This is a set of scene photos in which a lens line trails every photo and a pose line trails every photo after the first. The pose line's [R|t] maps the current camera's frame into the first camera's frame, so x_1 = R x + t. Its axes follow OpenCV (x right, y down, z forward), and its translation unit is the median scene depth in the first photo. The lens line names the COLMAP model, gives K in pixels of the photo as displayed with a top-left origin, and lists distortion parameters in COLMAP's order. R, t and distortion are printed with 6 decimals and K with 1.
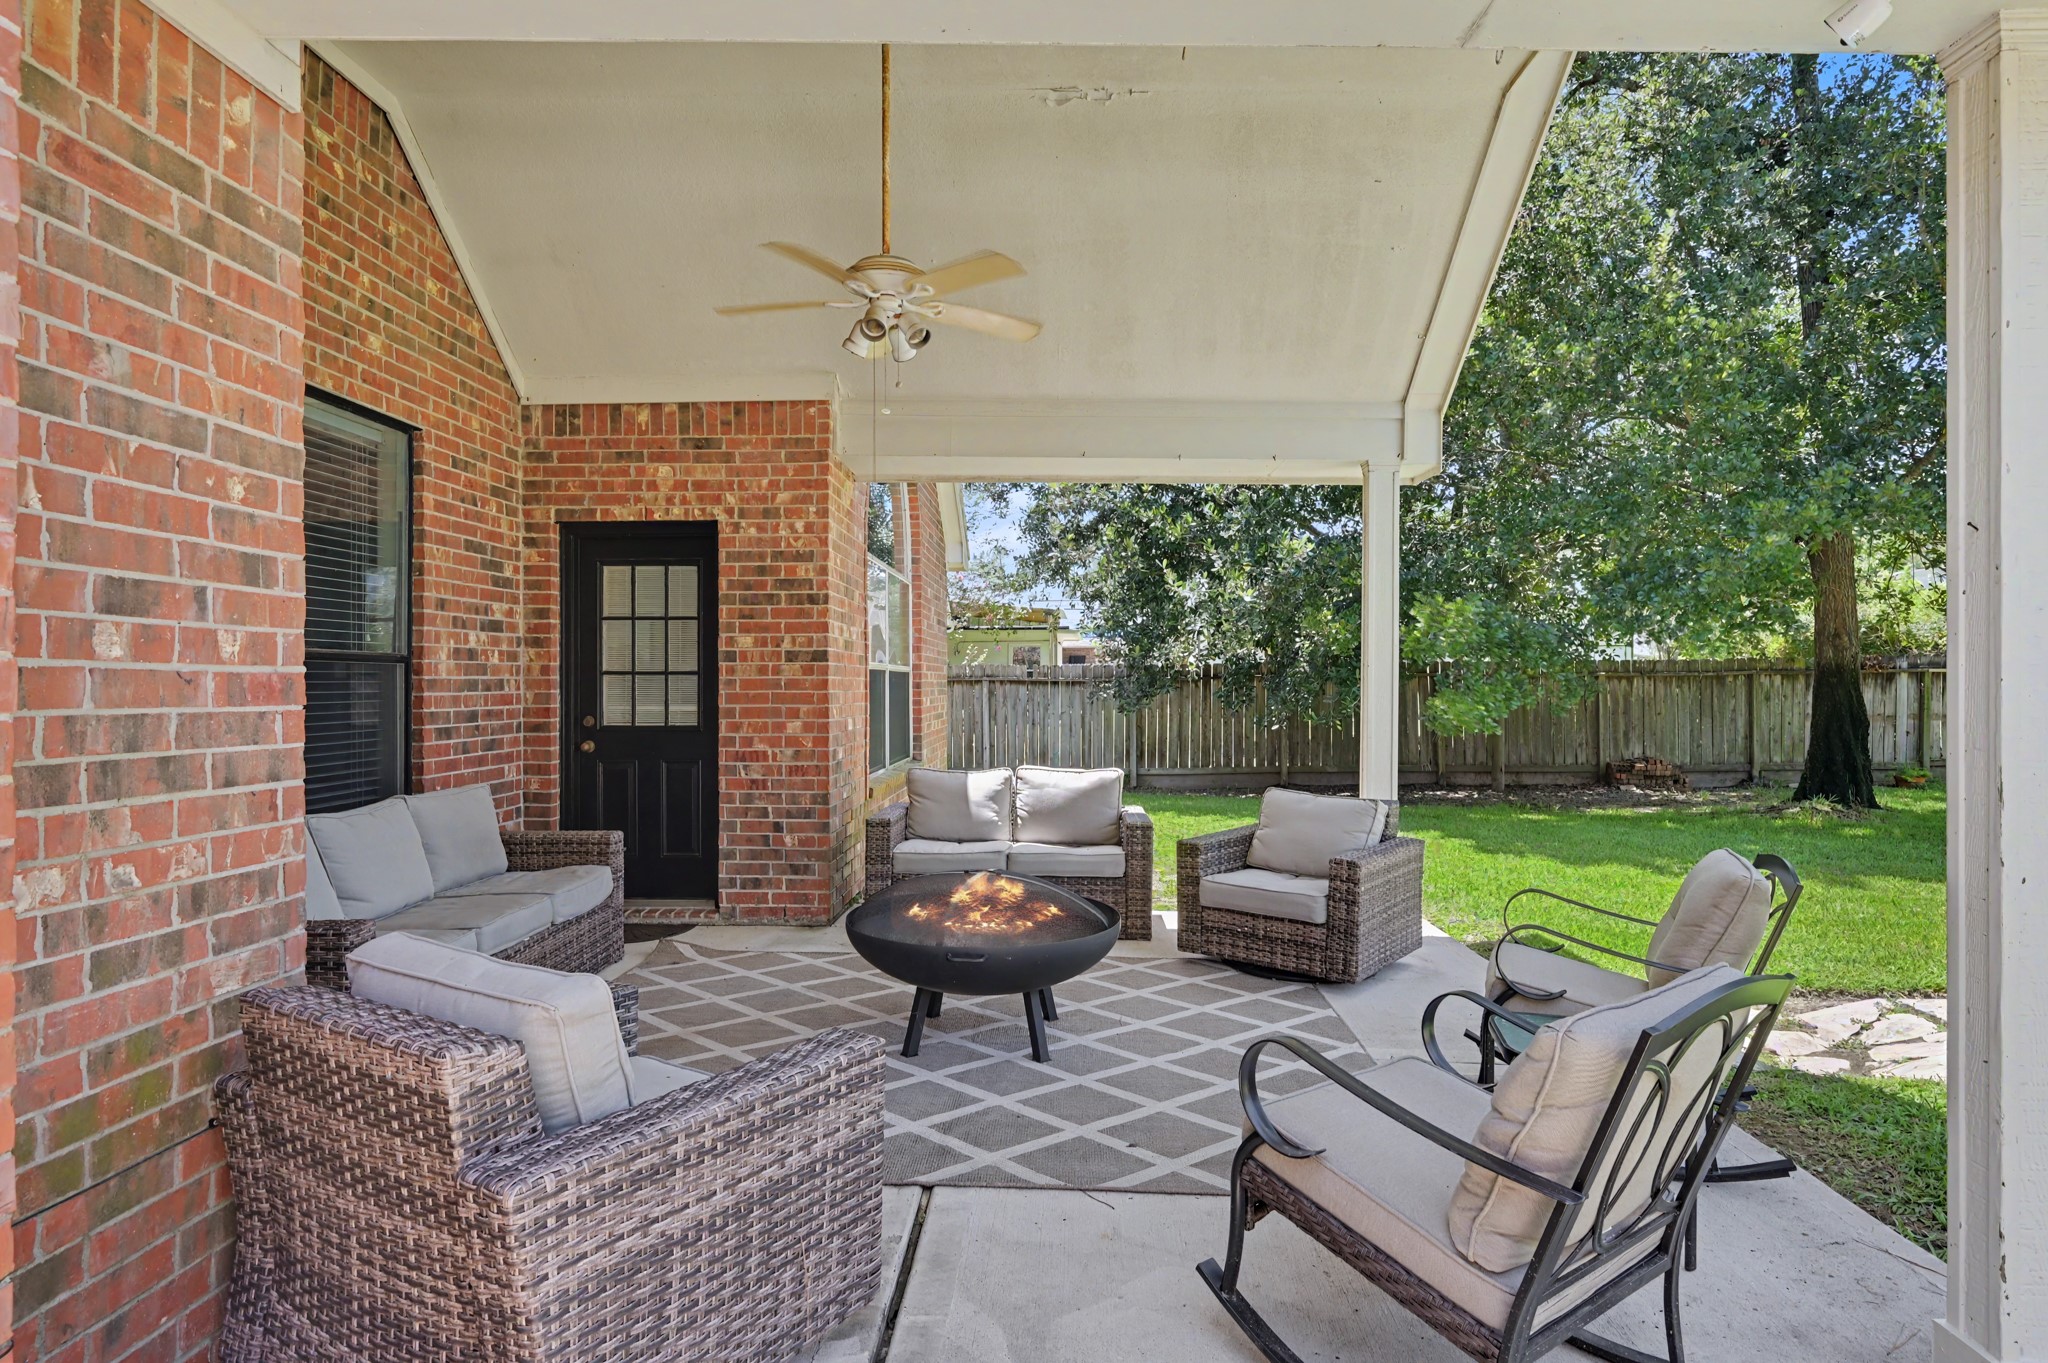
lens RADIAL K [[1104.6, 0, 1024.0], [0, 1104.6, 681.5], [0, 0, 1]] dist [-0.004823, 0.000155]
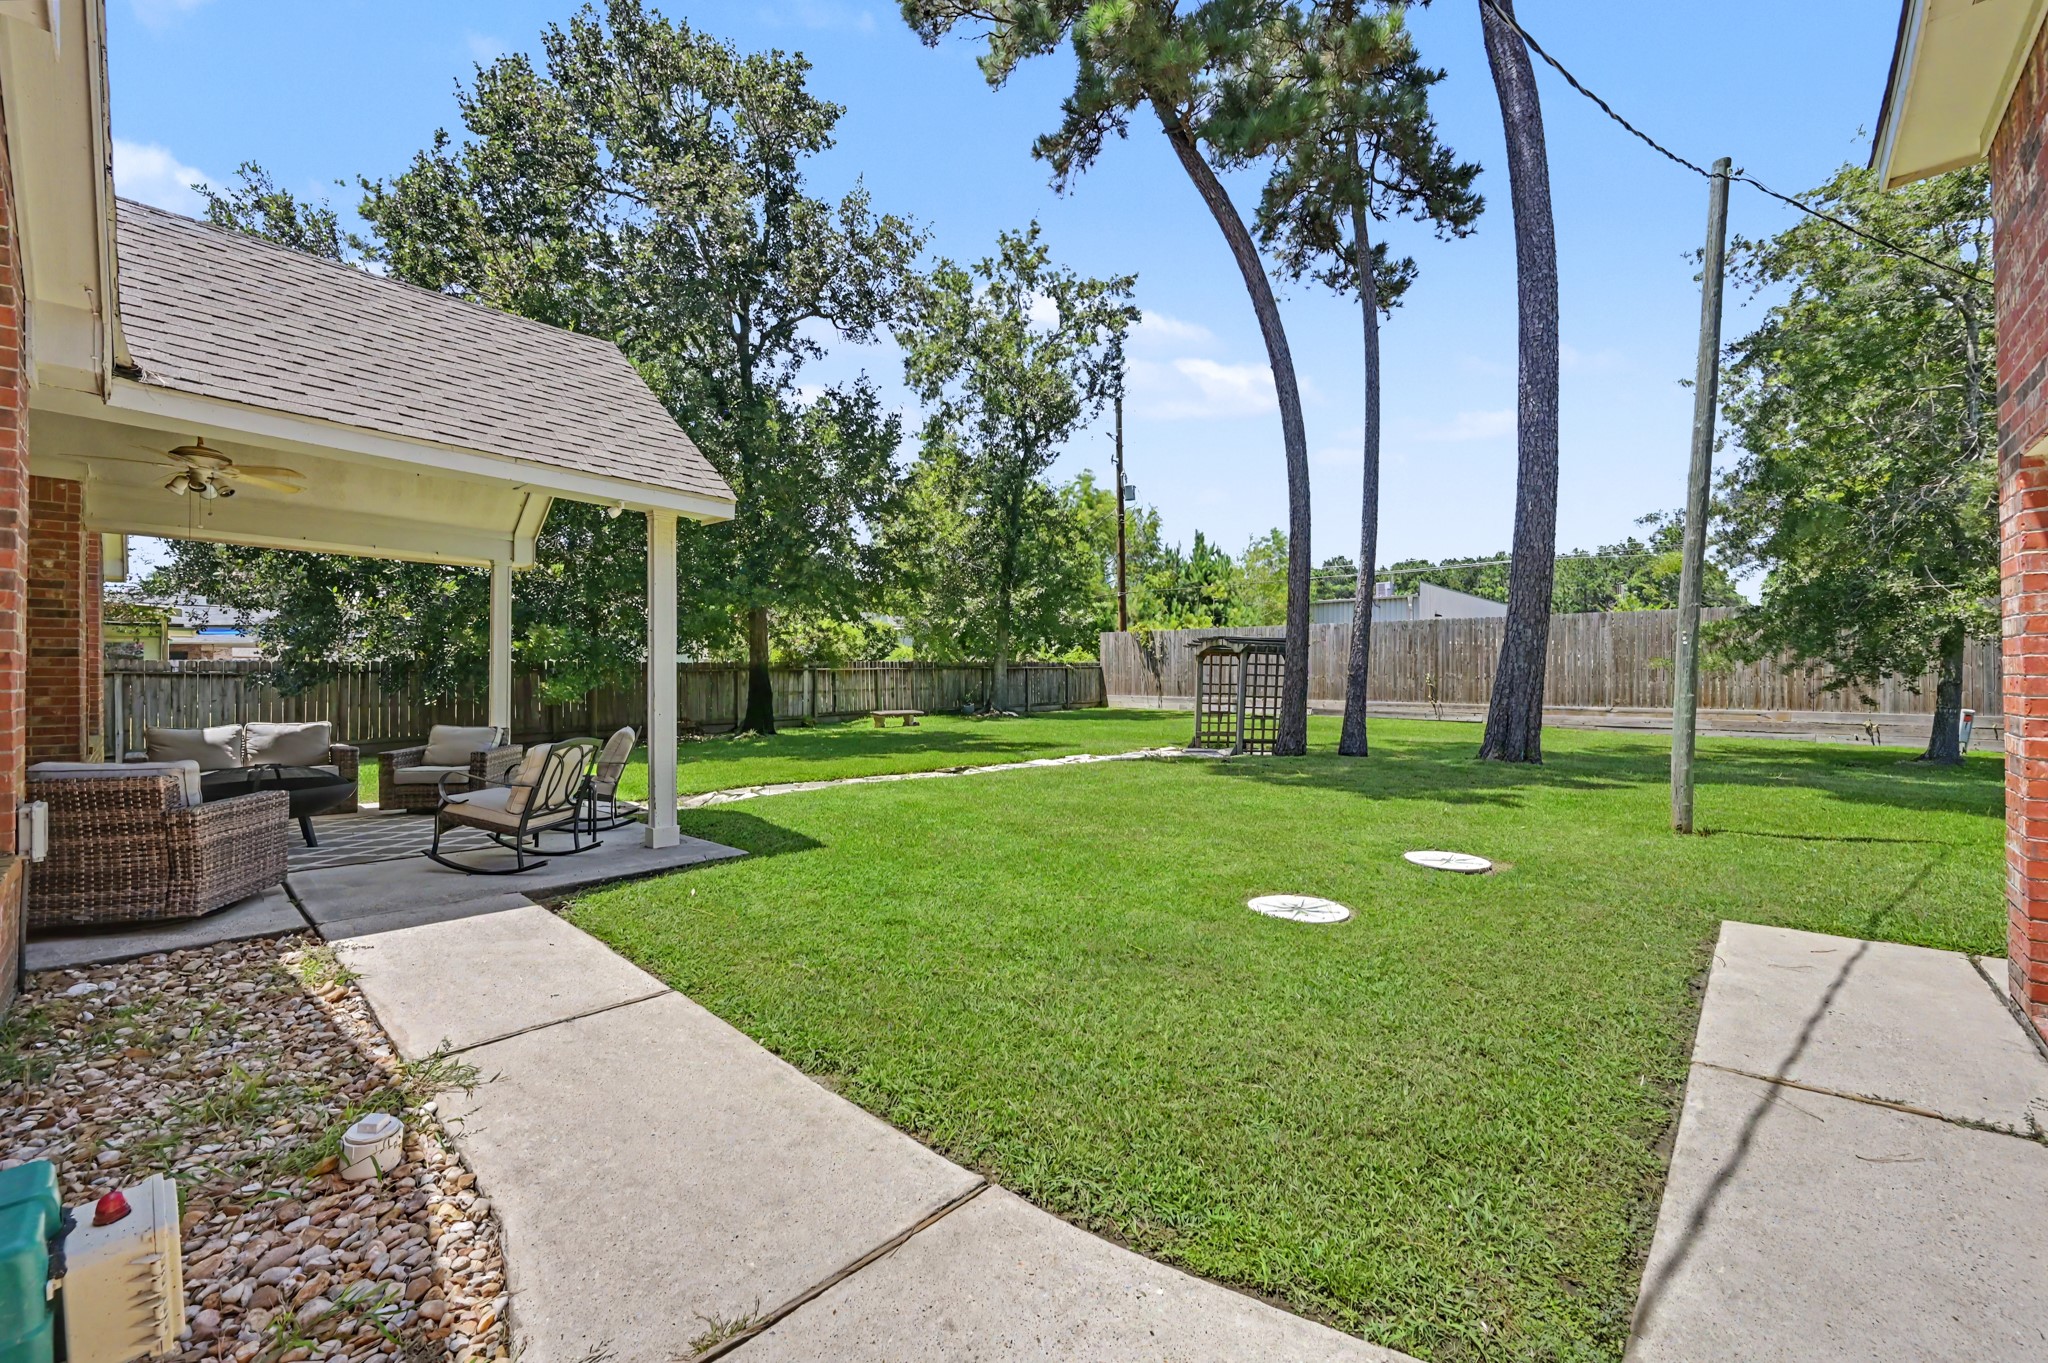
lens RADIAL K [[822.9, 0, 1024.0], [0, 822.9, 681.5], [0, 0, 1]] dist [0.000530, -0.000001]
pose [[0.652119, -0.003655, 0.758107, -0.105316], [0.000126, 0.999989, 0.004713, 0.005946], [-0.758116, -0.002978, 0.652113, -0.385367]]
